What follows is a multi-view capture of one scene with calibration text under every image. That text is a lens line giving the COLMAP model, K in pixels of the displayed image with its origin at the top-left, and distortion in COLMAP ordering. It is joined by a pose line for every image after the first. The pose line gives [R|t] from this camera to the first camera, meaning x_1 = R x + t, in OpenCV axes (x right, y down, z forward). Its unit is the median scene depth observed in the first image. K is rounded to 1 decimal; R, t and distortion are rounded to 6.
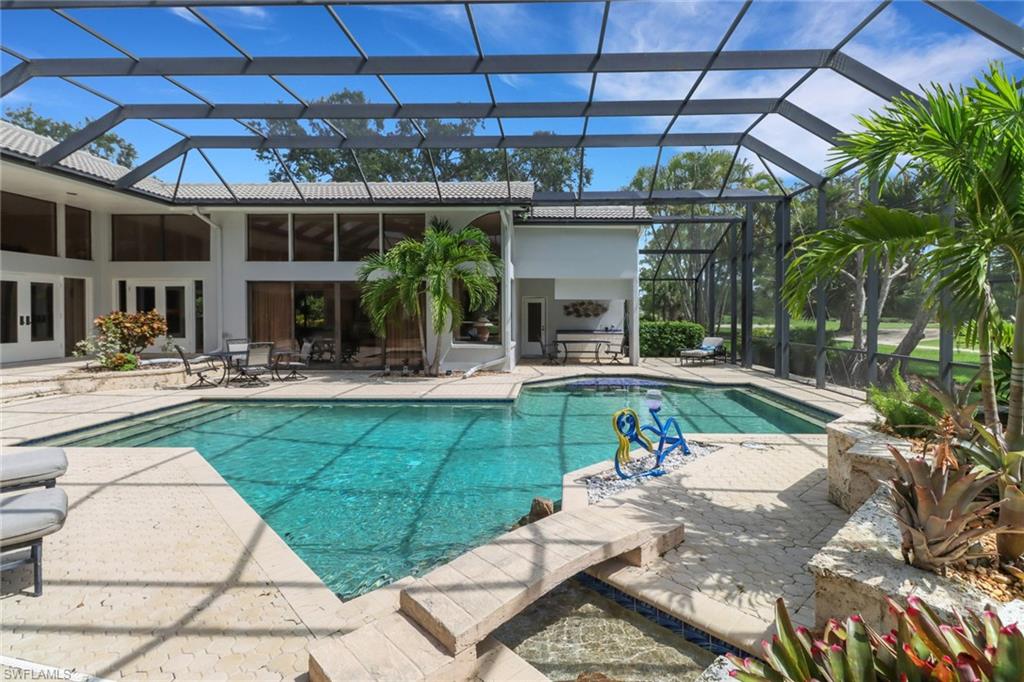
lens RADIAL K [[493.7, 0, 538.8], [0, 493.7, 324.0], [0, 0, 1]] dist [0.001081, -0.006574]
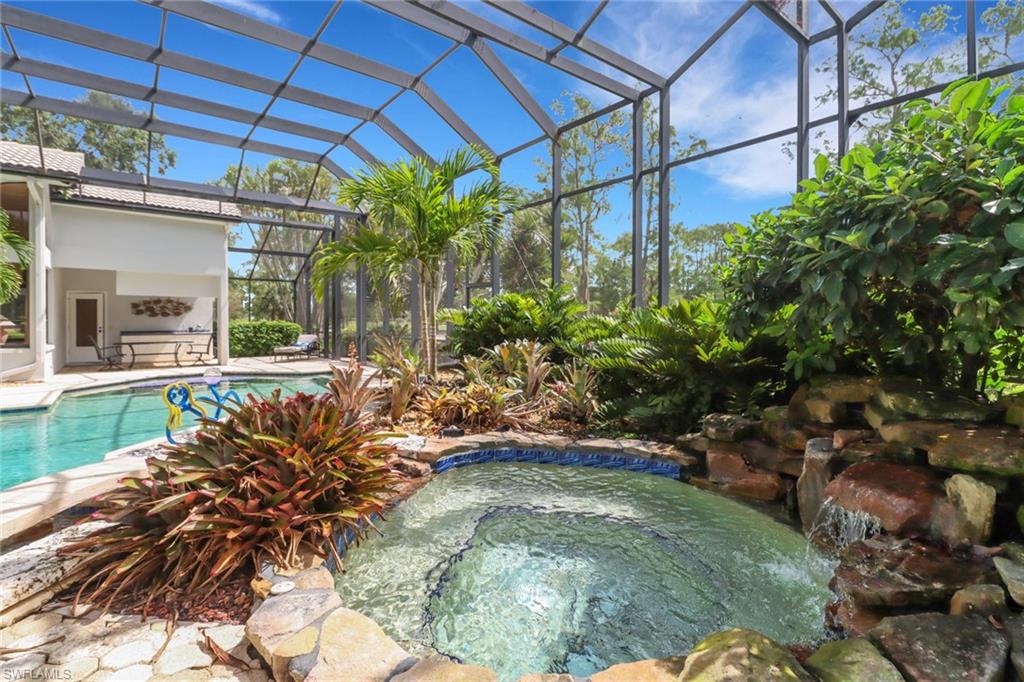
lens RADIAL K [[493.7, 0, 538.8], [0, 493.7, 324.0], [0, 0, 1]] dist [0.001081, -0.006574]
pose [[0.750574, -0.001491, 0.660784, 0.018893], [0.013081, 0.999835, -0.012603, 0.023302], [-0.660656, 0.018103, 0.750470, -0.142500]]
